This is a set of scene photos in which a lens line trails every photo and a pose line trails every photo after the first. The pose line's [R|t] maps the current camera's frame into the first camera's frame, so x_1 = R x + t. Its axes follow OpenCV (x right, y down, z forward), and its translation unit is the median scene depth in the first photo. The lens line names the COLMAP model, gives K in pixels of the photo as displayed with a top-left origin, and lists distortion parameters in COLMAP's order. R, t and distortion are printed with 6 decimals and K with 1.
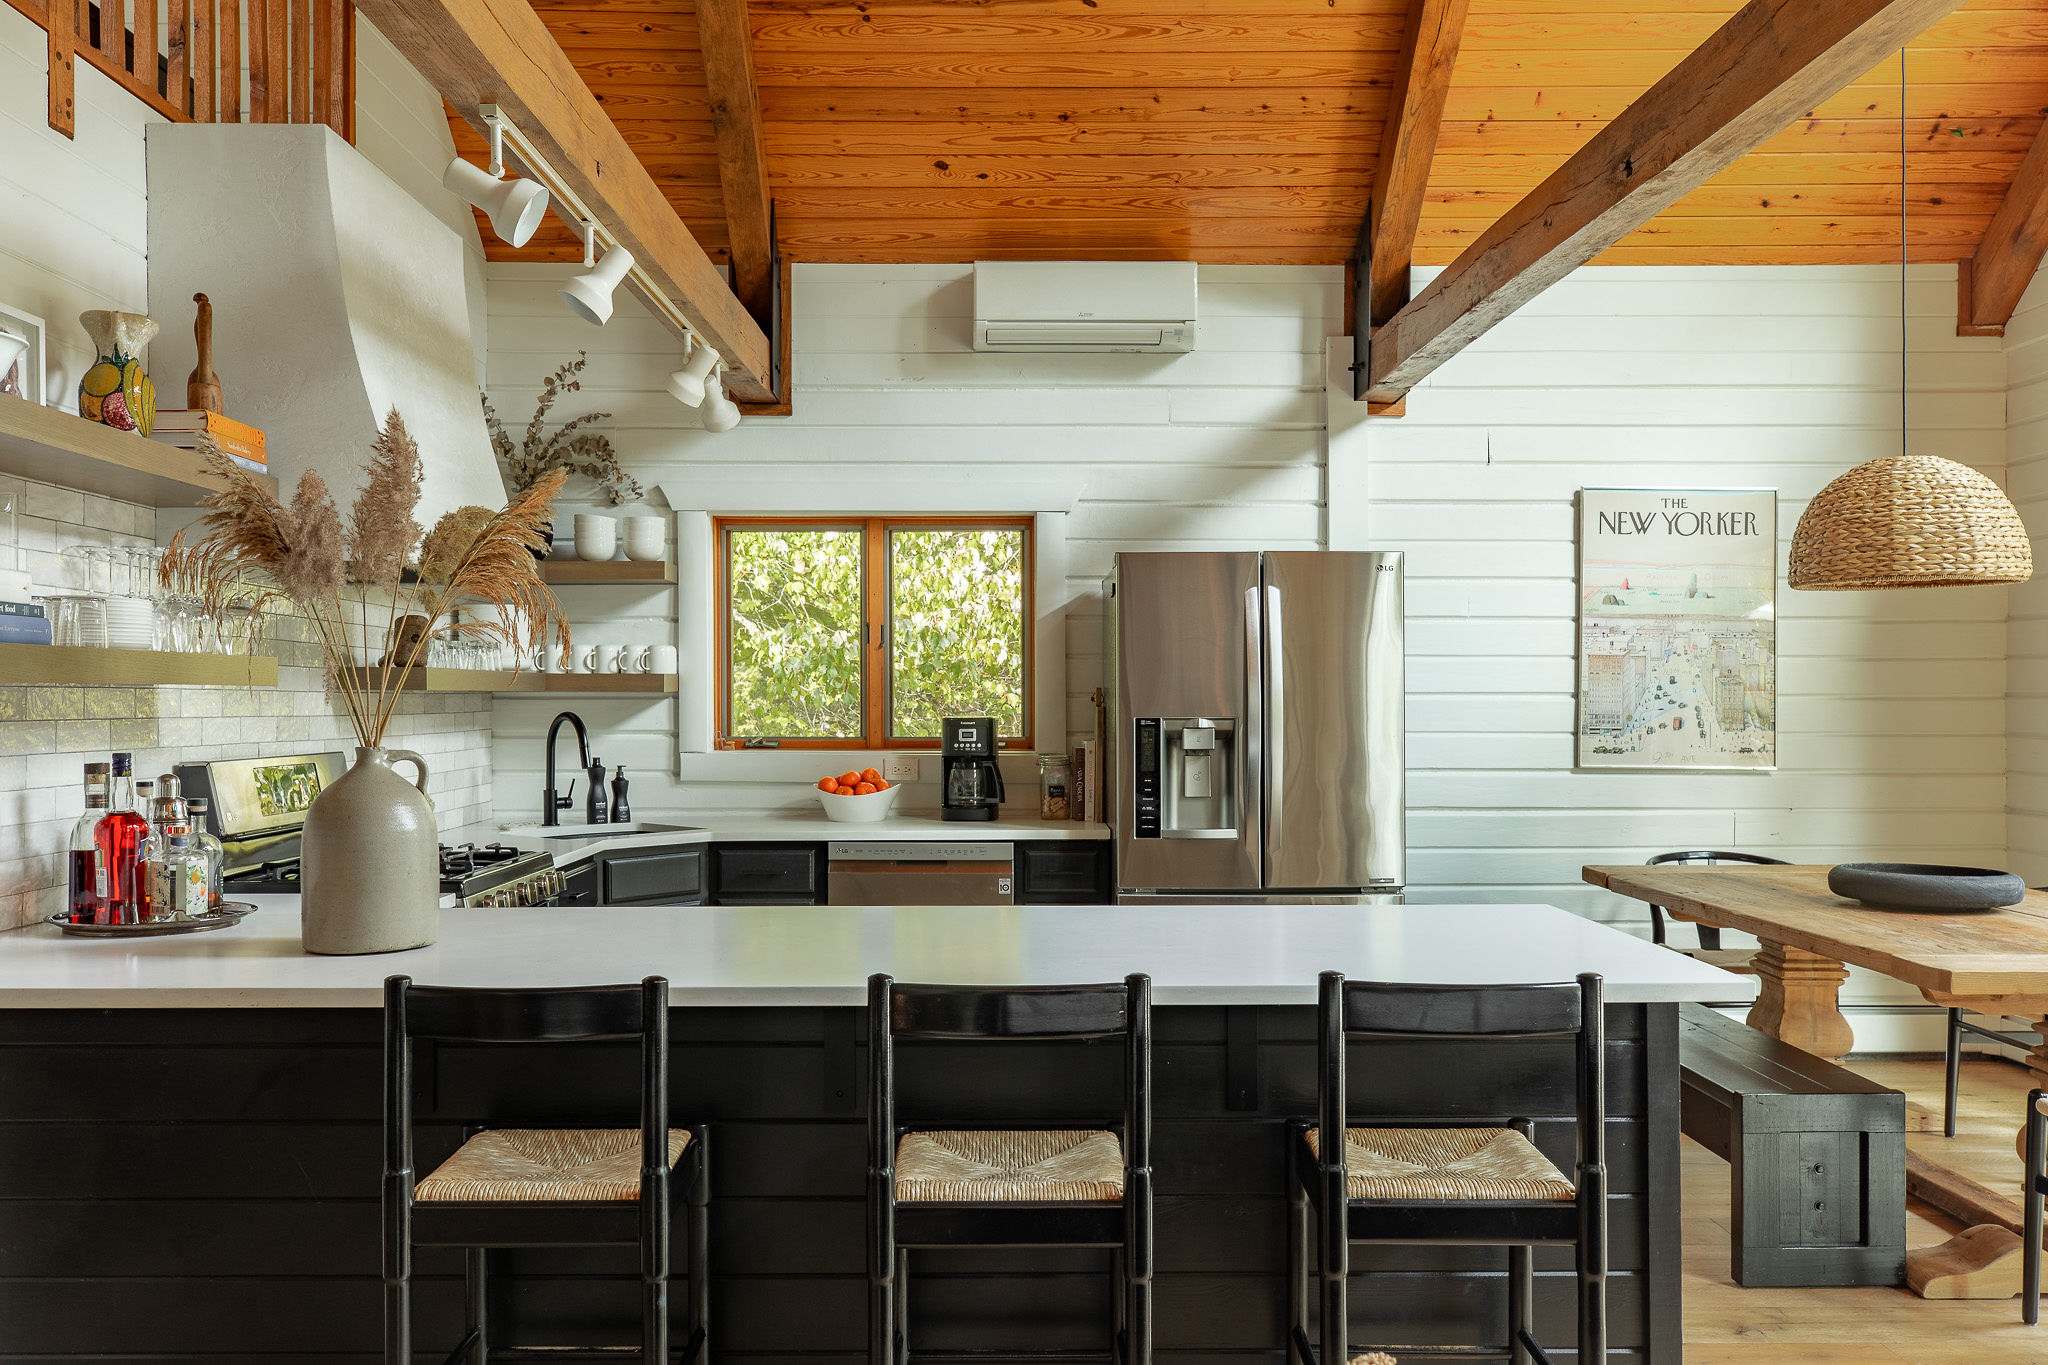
lens RADIAL K [[1761.6, 0, 1033.5], [0, 1761.6, 687.4], [0, 0, 1]] dist [-0.004071, -0.000721]
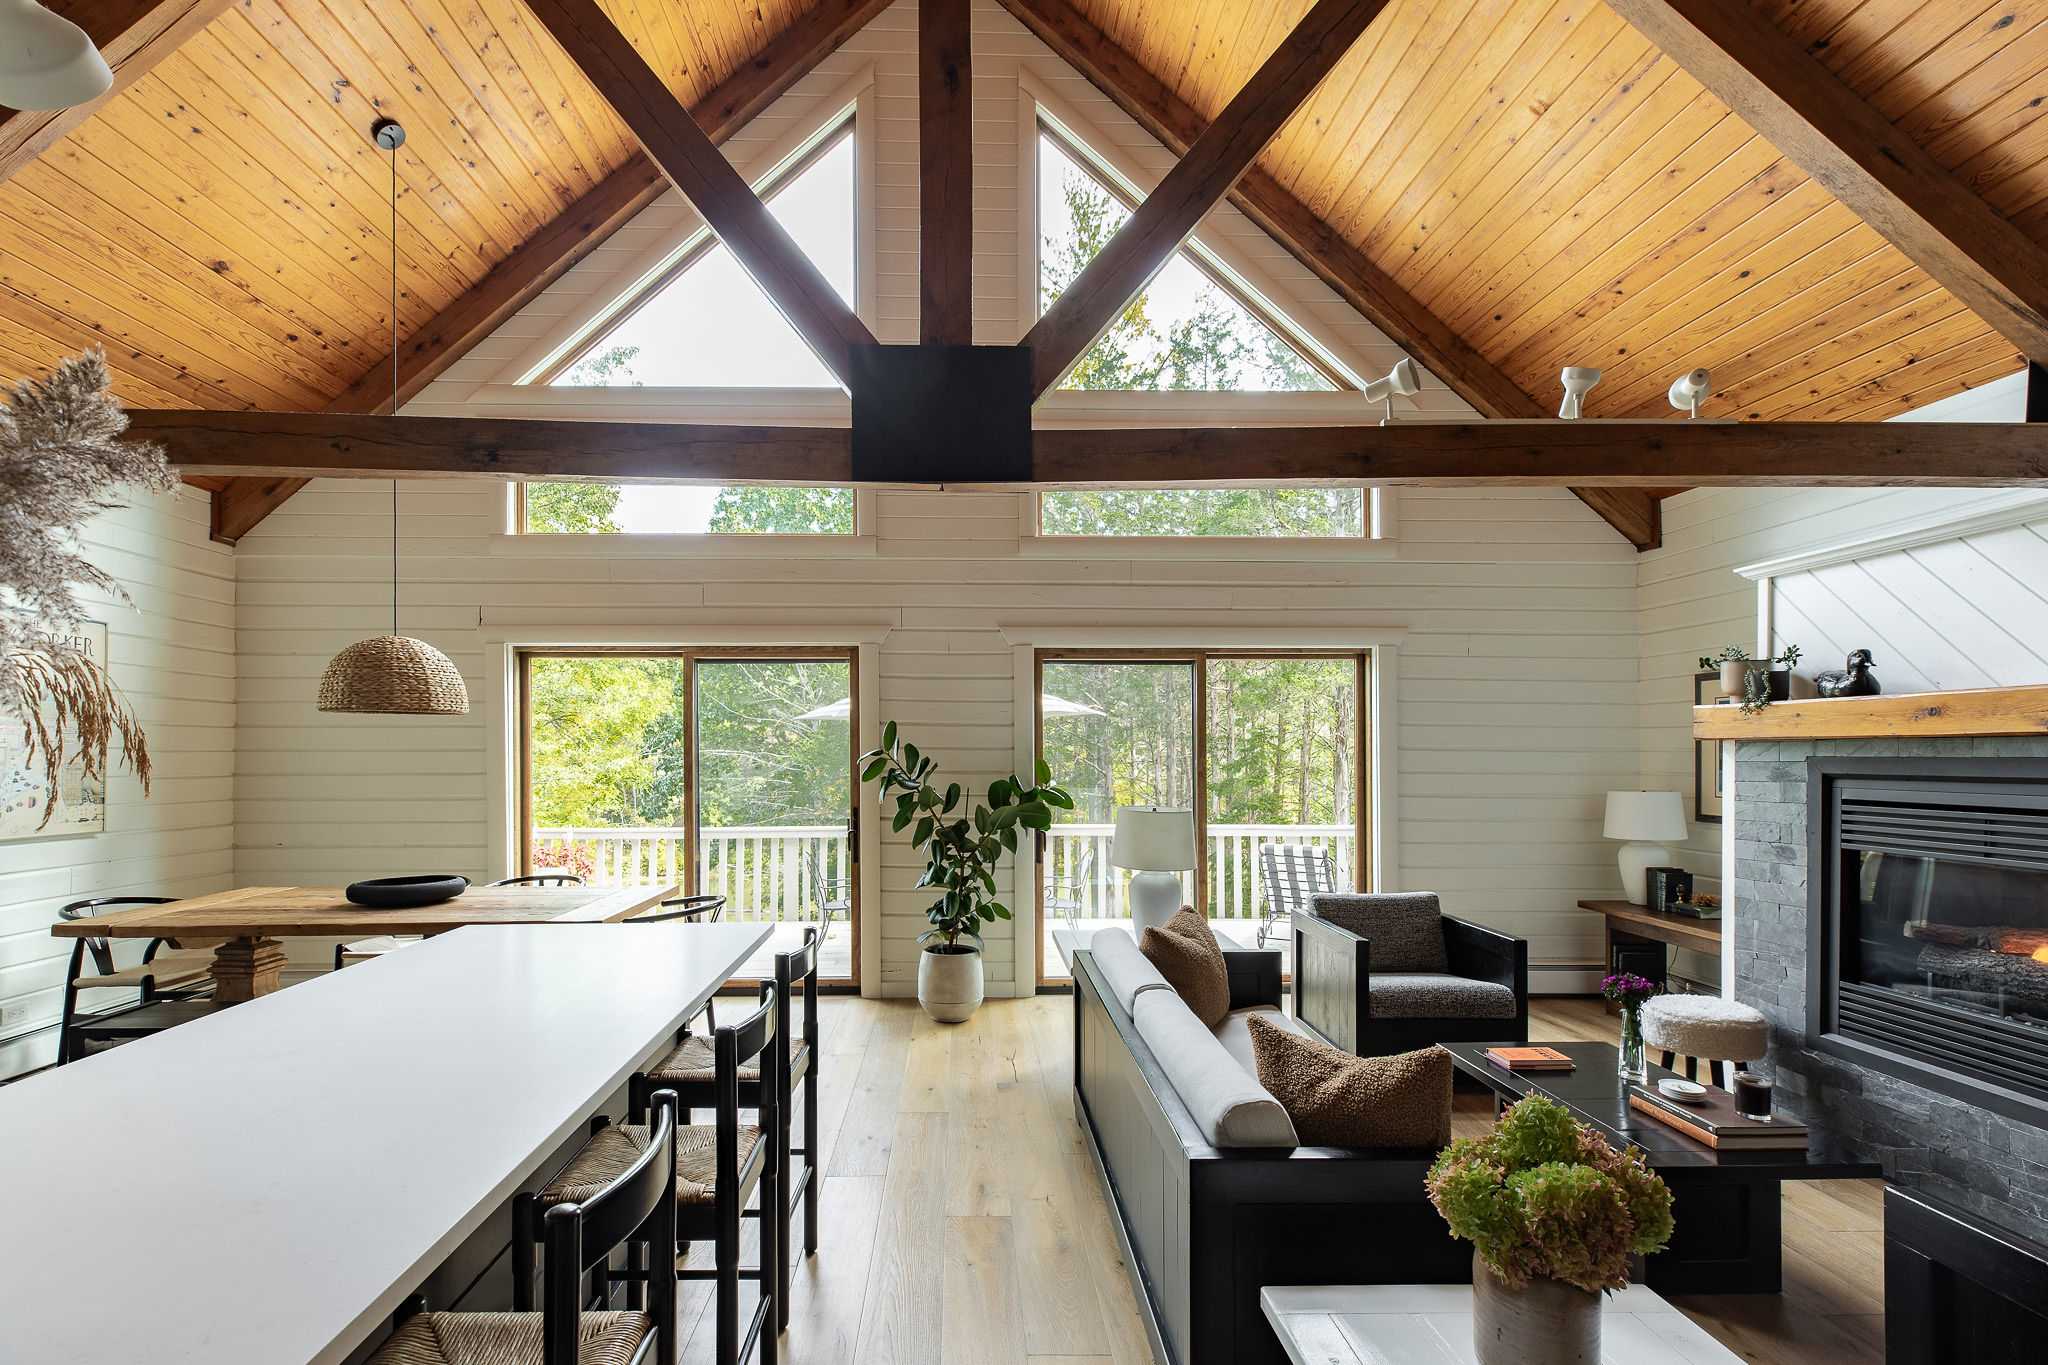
lens RADIAL K [[953.2, 0, 969.1], [0, 953.2, 744.6], [0, 0, 1]] dist [0.011449, -0.001767]
pose [[-0.014152, 0.017996, 0.999738, -0.328106], [-0.001956, 0.999836, -0.018025, -0.009008], [-0.999898, -0.002210, -0.014115, 0.364986]]
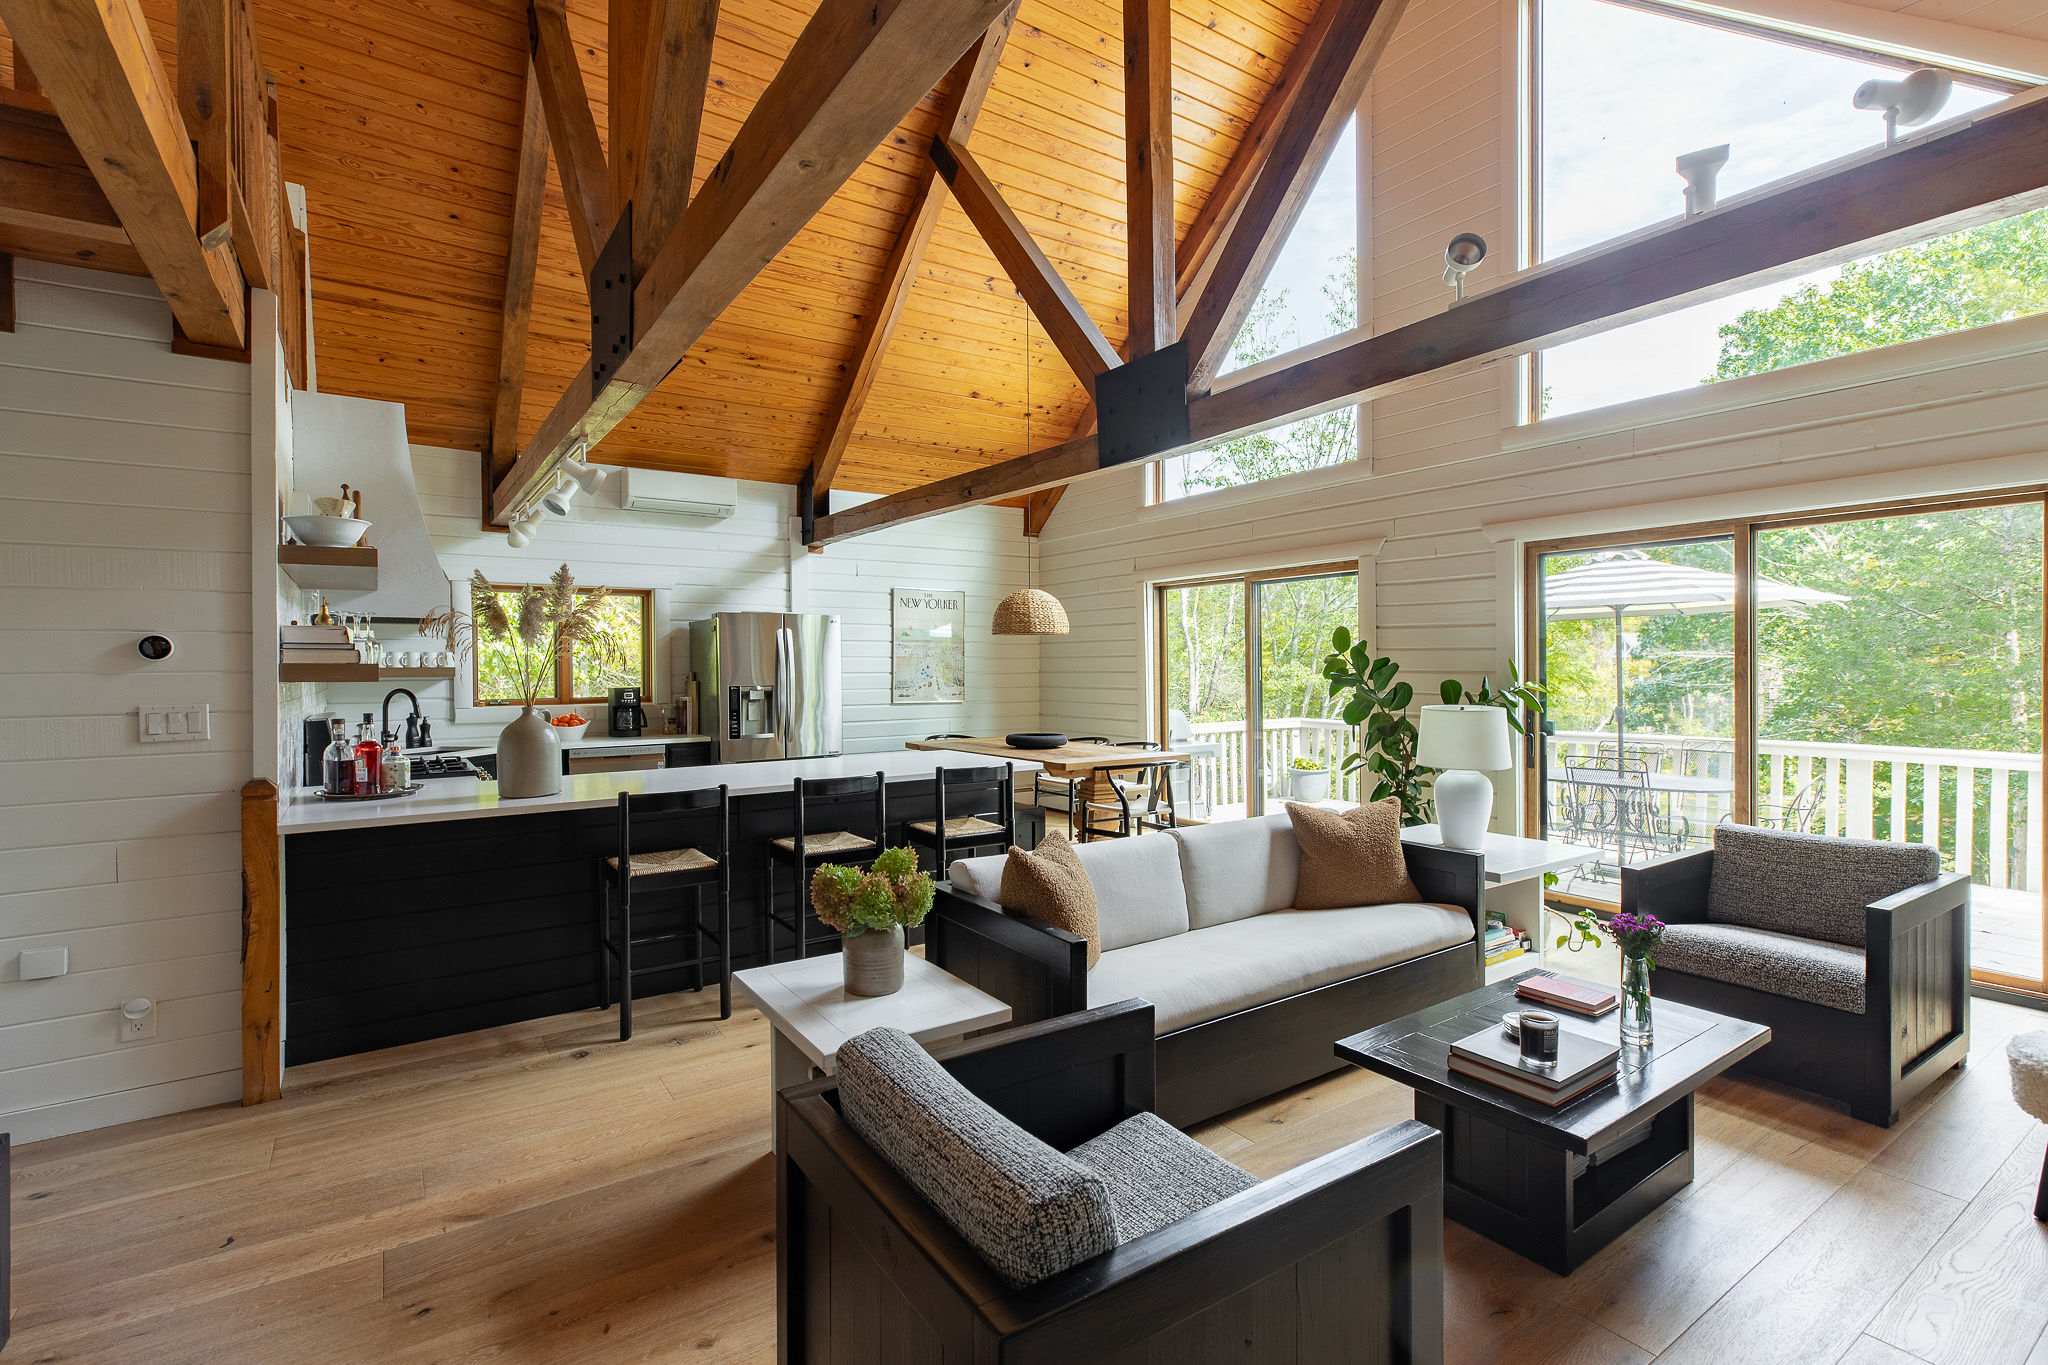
lens RADIAL K [[953.2, 0, 1067.1], [0, 953.2, 657.9], [0, 0, 1]] dist [0.011449, -0.001767]
pose [[0.817412, -0.000561, 0.576054, -0.259675], [0.003717, 0.999984, -0.004301, -0.010519], [-0.576042, 0.005657, 0.817401, -0.218128]]
